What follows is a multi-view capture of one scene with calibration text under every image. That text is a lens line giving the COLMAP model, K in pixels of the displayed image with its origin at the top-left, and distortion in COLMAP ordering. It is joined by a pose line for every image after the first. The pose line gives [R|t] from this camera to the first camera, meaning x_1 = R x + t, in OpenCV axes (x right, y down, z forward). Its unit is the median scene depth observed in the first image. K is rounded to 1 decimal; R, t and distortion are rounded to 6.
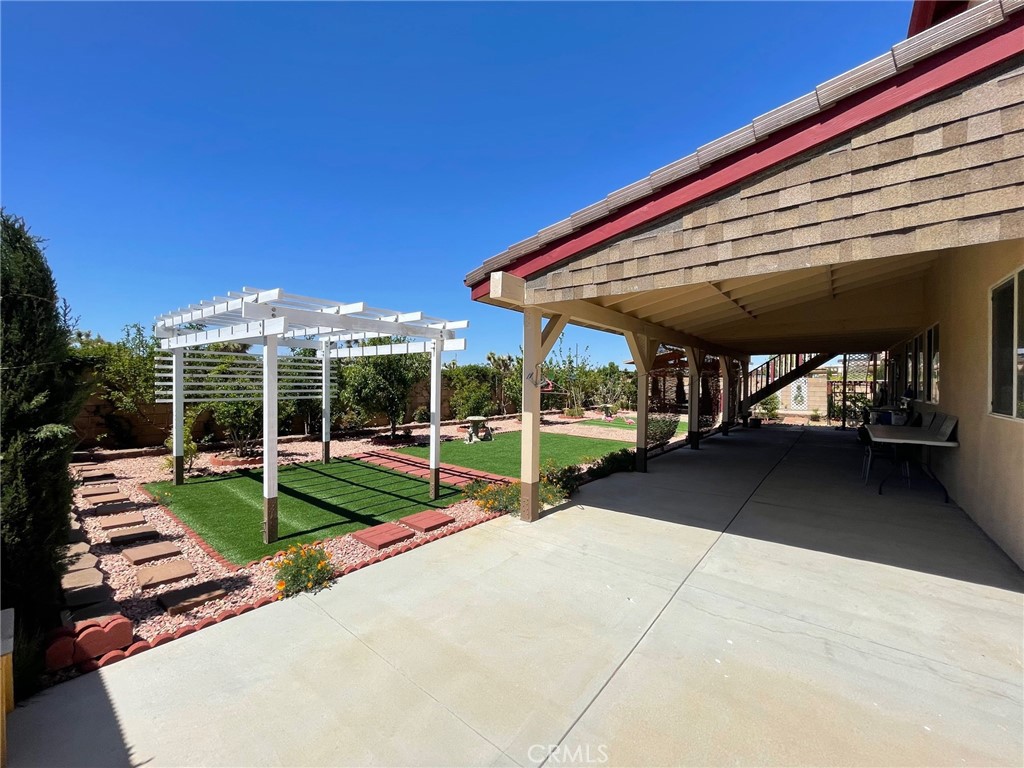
lens RADIAL K [[408.1, 0, 507.6], [0, 408.1, 382.3], [0, 0, 1]] dist [-0.001368, -0.000440]
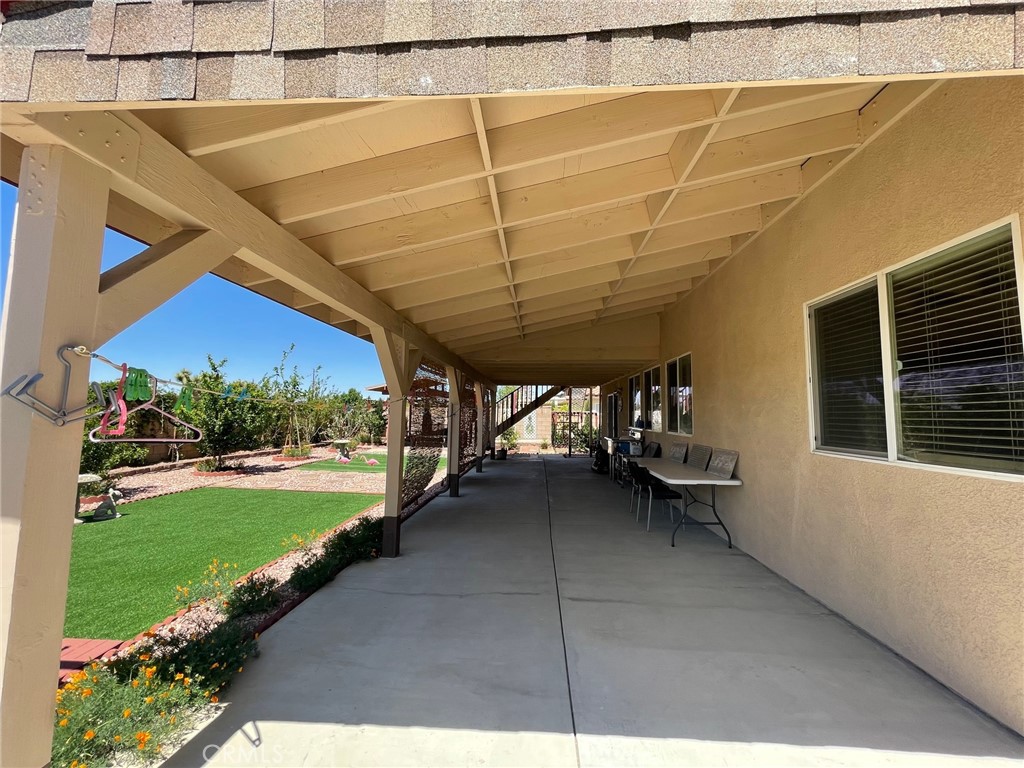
lens RADIAL K [[408.1, 0, 507.6], [0, 408.1, 382.3], [0, 0, 1]] dist [-0.001368, -0.000440]
pose [[0.818439, 0.048474, 0.572545, 0.051220], [-0.006451, 0.997148, -0.075200, 0.000688], [-0.574557, 0.057853, 0.816417, 0.184050]]
